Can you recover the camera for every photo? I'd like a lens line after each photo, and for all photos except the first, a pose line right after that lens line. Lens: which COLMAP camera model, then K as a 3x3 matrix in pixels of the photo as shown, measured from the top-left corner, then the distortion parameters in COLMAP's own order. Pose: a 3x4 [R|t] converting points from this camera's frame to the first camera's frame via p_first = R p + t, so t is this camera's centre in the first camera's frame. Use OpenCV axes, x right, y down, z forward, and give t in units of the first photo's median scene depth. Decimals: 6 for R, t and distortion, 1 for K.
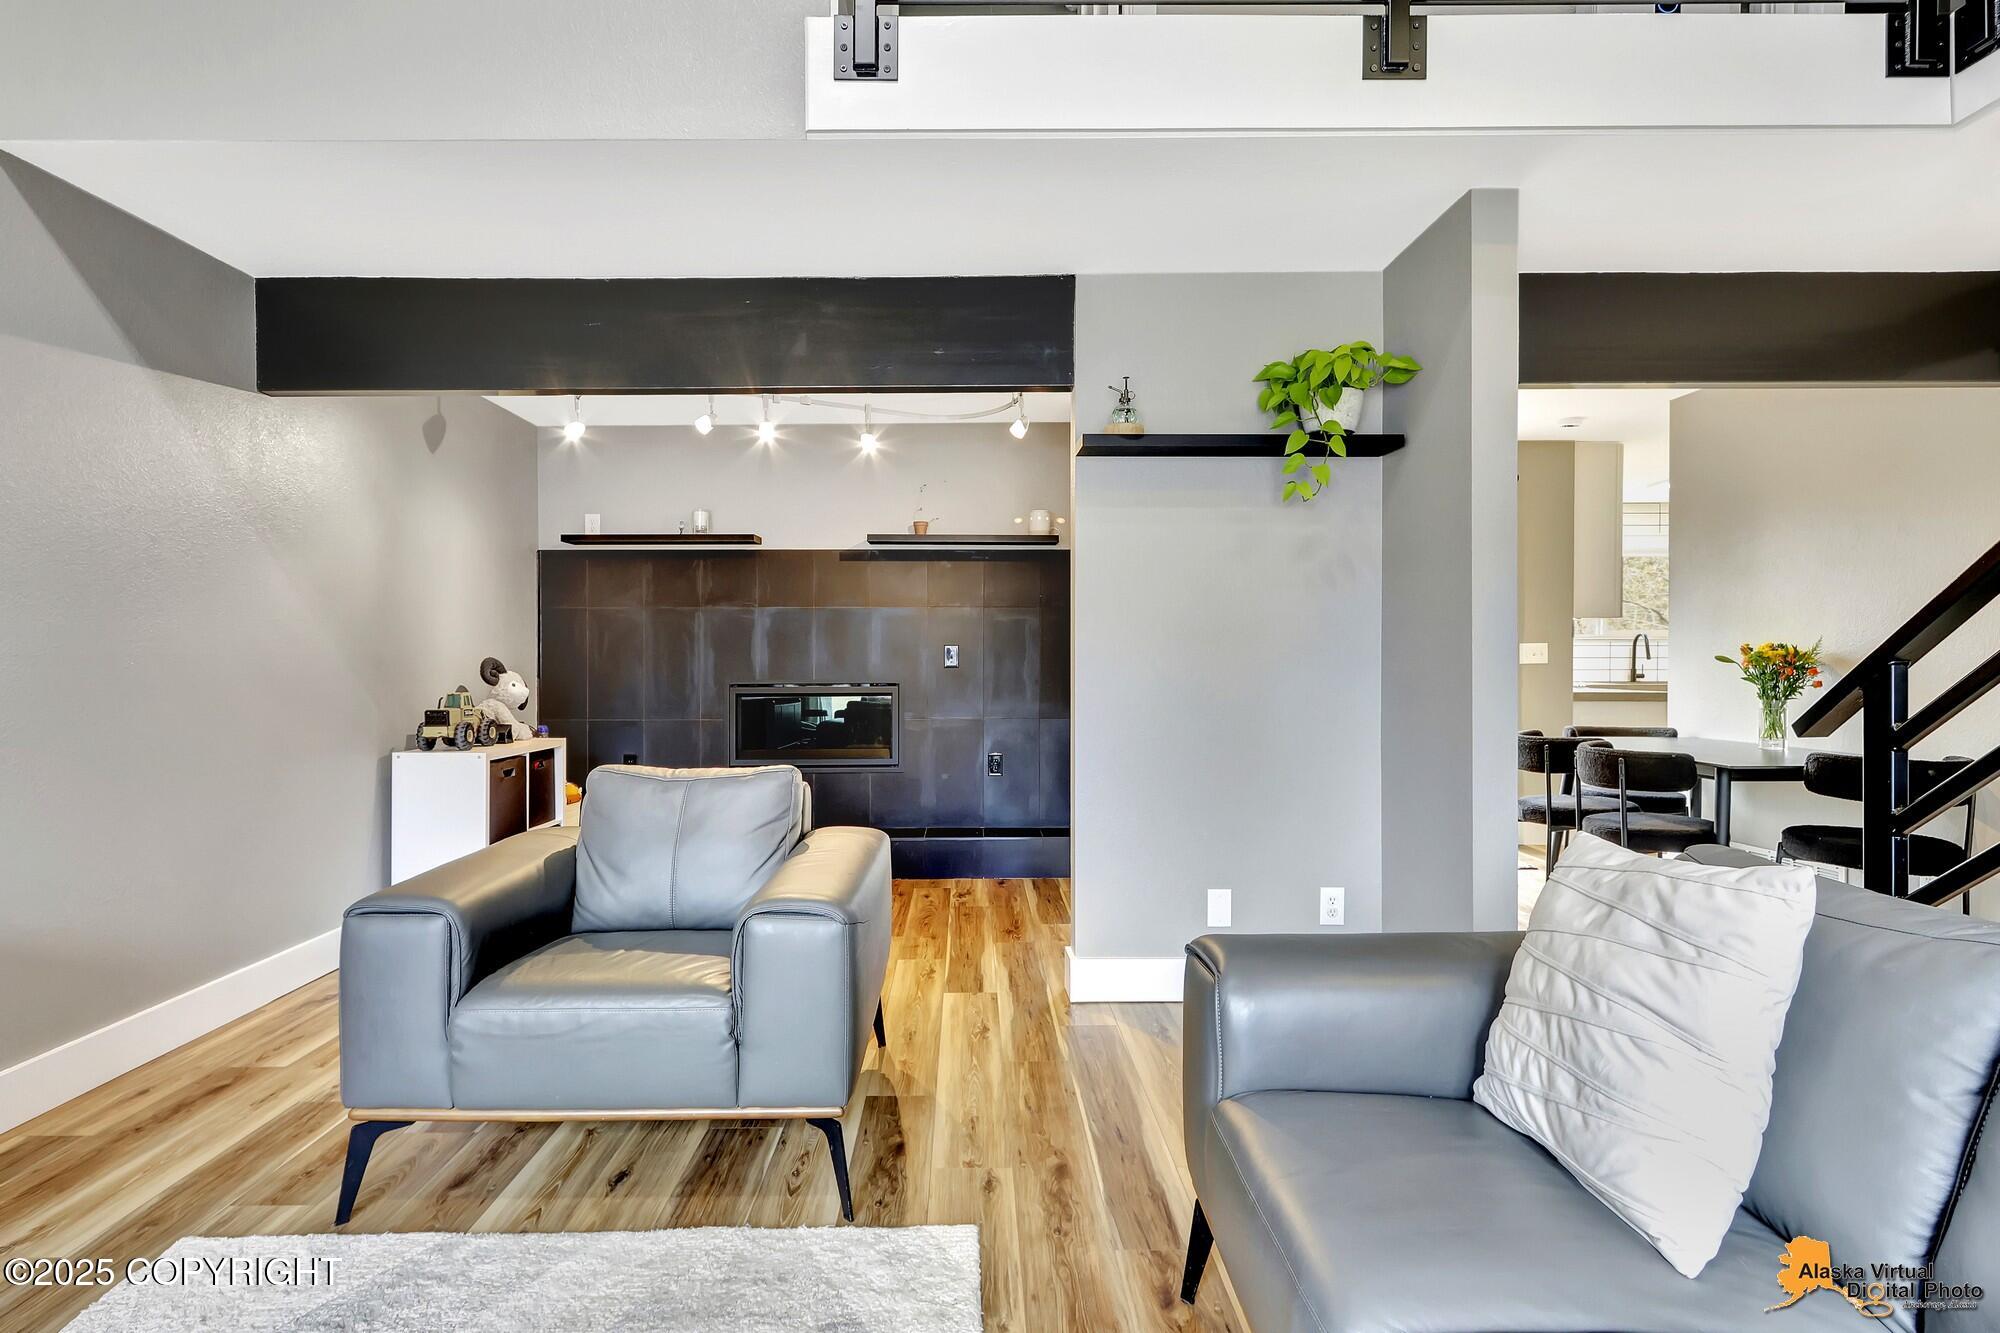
lens RADIAL K [[1048.8, 0, 984.7], [0, 1048.8, 655.5], [0, 0, 1]] dist [0.007372, 0.000557]
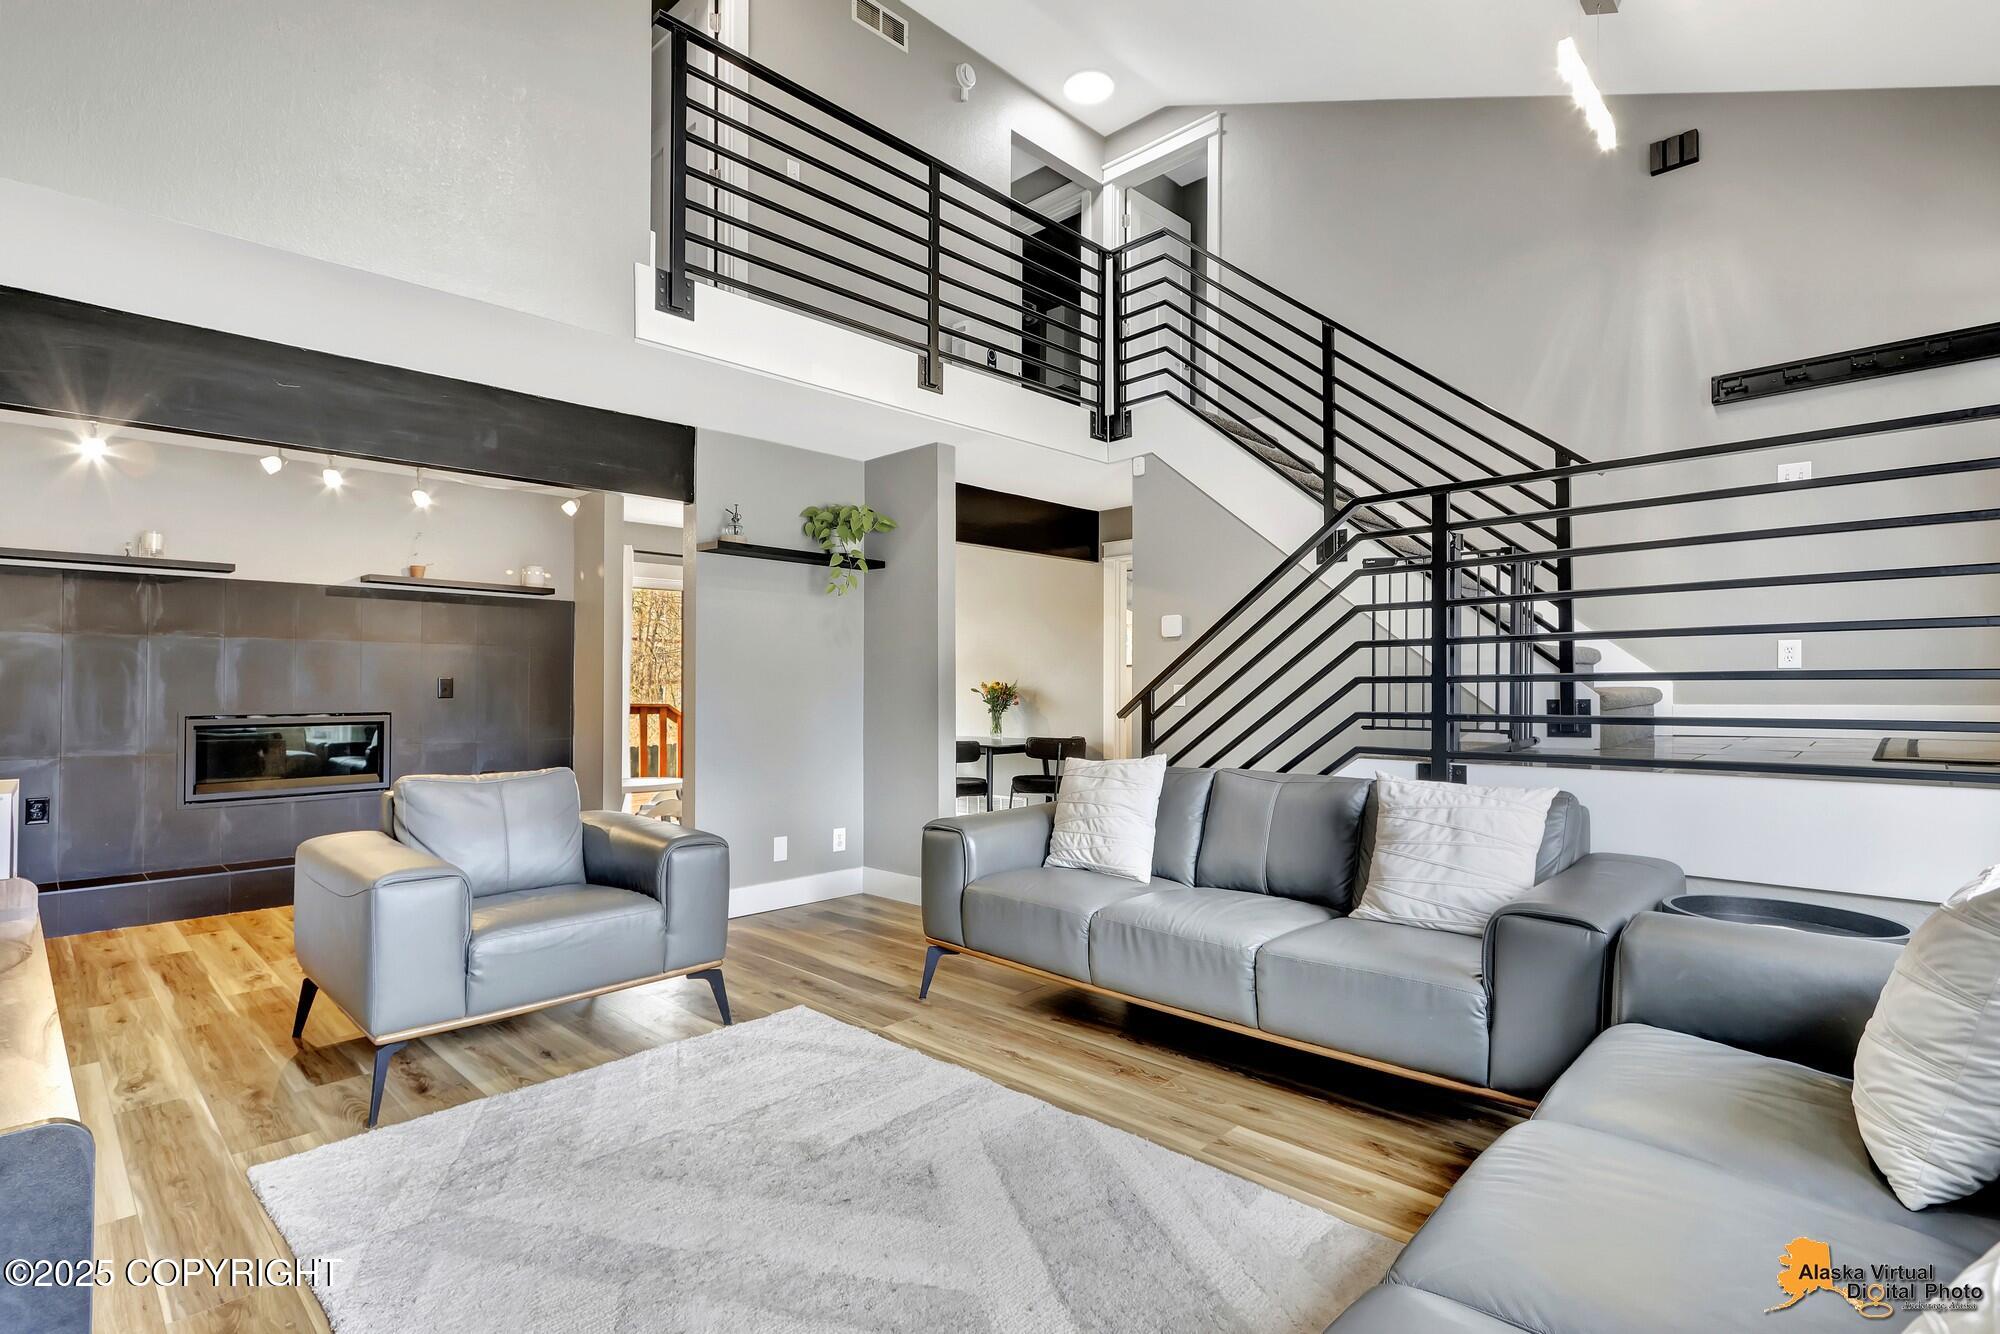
lens RADIAL K [[958.4, 0, 1000.0], [0, 958.4, 667.0], [0, 0, 1]] dist [0.016909, -0.000917]
pose [[0.700016, 0.018033, 0.713899, -0.516105], [-0.002143, 0.999730, -0.023152, 0.001809], [-0.714124, 0.014677, 0.699865, -0.213978]]
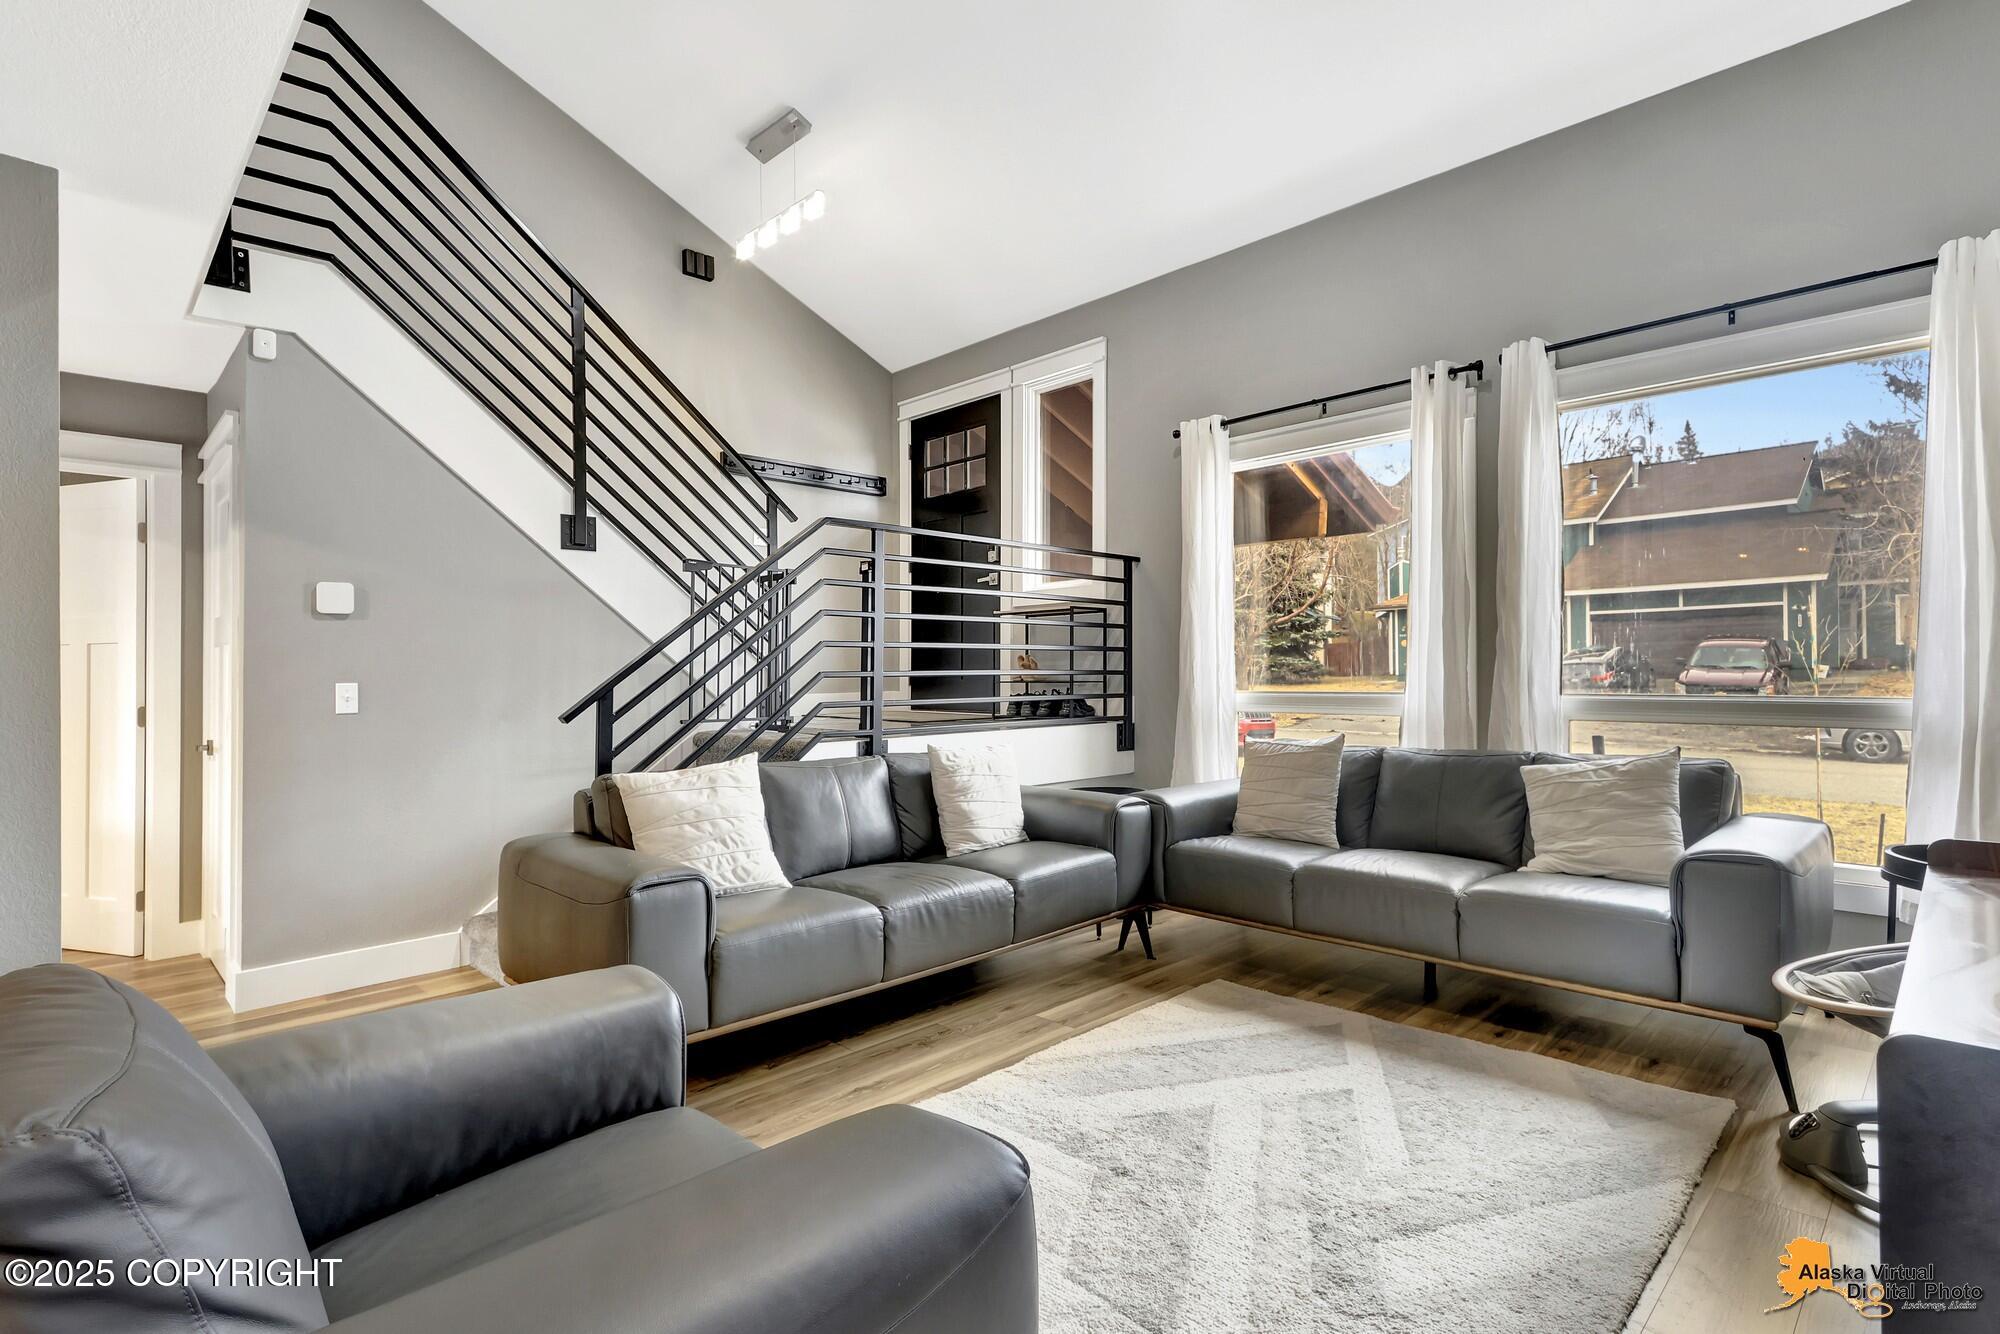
lens RADIAL K [[971.9, 0, 1029.1], [0, 971.9, 662.7], [0, 0, 1]] dist [0.000627, -0.000973]
pose [[-0.714310, 0.016875, 0.699626, -0.535675], [0.008553, 0.999845, -0.015384, -0.001909], [-0.699777, -0.005005, -0.714344, 0.758158]]
